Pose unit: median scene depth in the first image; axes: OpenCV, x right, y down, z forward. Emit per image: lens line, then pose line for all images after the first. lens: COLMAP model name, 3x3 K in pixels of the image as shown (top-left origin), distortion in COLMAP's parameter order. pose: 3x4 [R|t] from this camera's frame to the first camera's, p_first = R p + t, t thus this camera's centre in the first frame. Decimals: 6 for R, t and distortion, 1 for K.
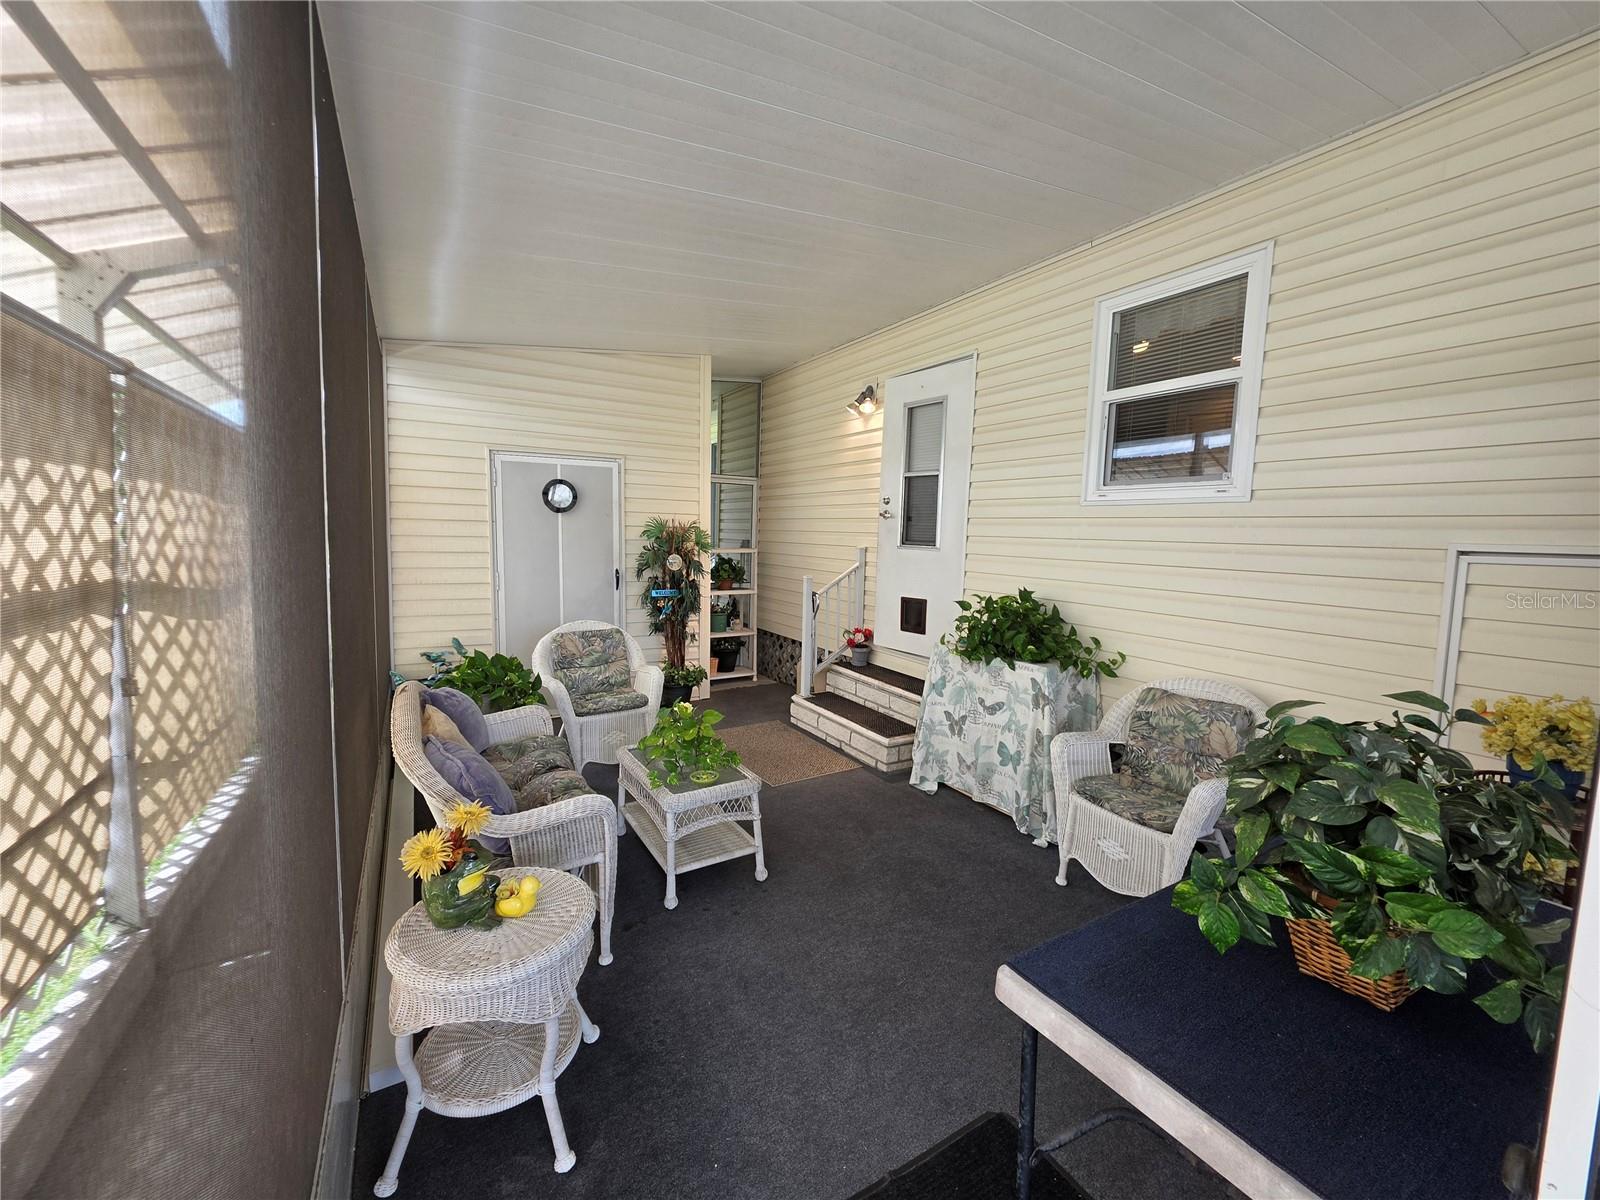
lens RADIAL K [[647.7, 0, 802.7], [0, 647.7, 594.1], [0, 0, 1]] dist [-0.004295, 0.001365]
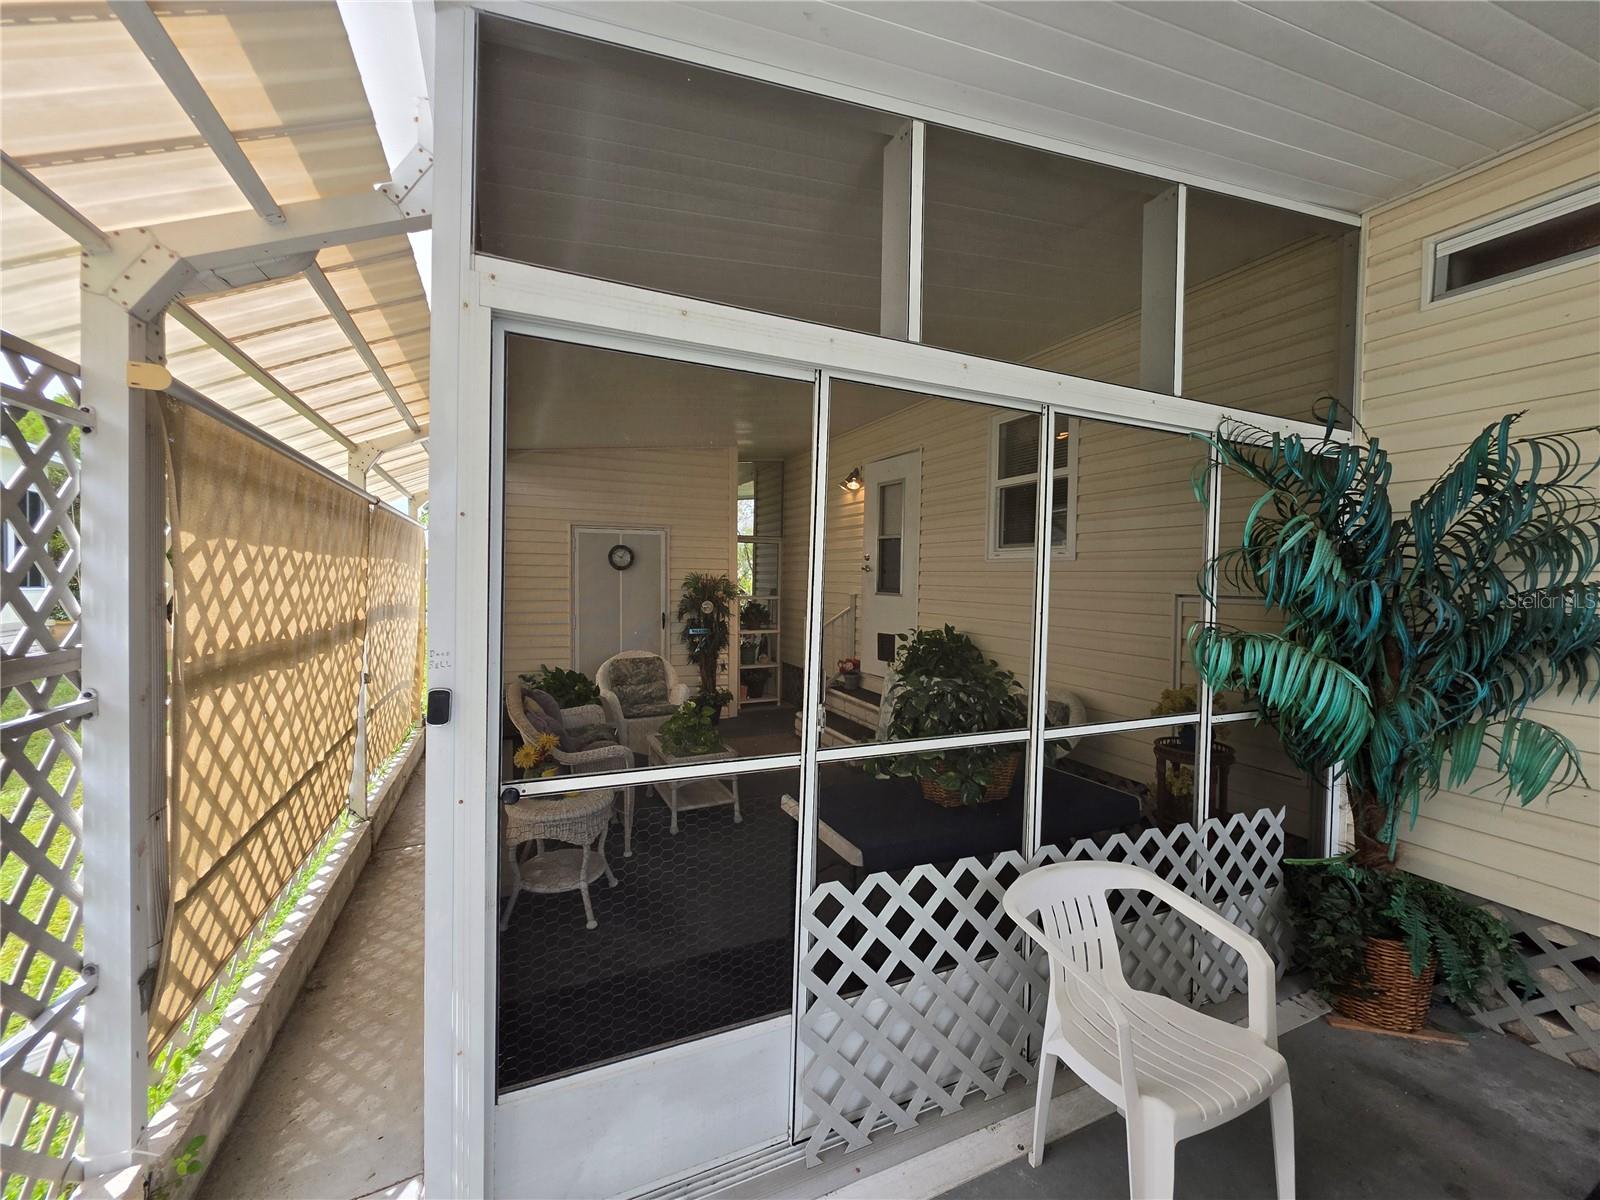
lens RADIAL K [[647.7, 0, 802.6], [0, 647.7, 597.0], [0, 0, 1]] dist [-0.004295, 0.001365]
pose [[0.993486, -0.009119, -0.113586, 0.151559], [0.001478, 0.997740, -0.067178, 0.019058], [0.113942, 0.066572, 0.991254, -0.280010]]
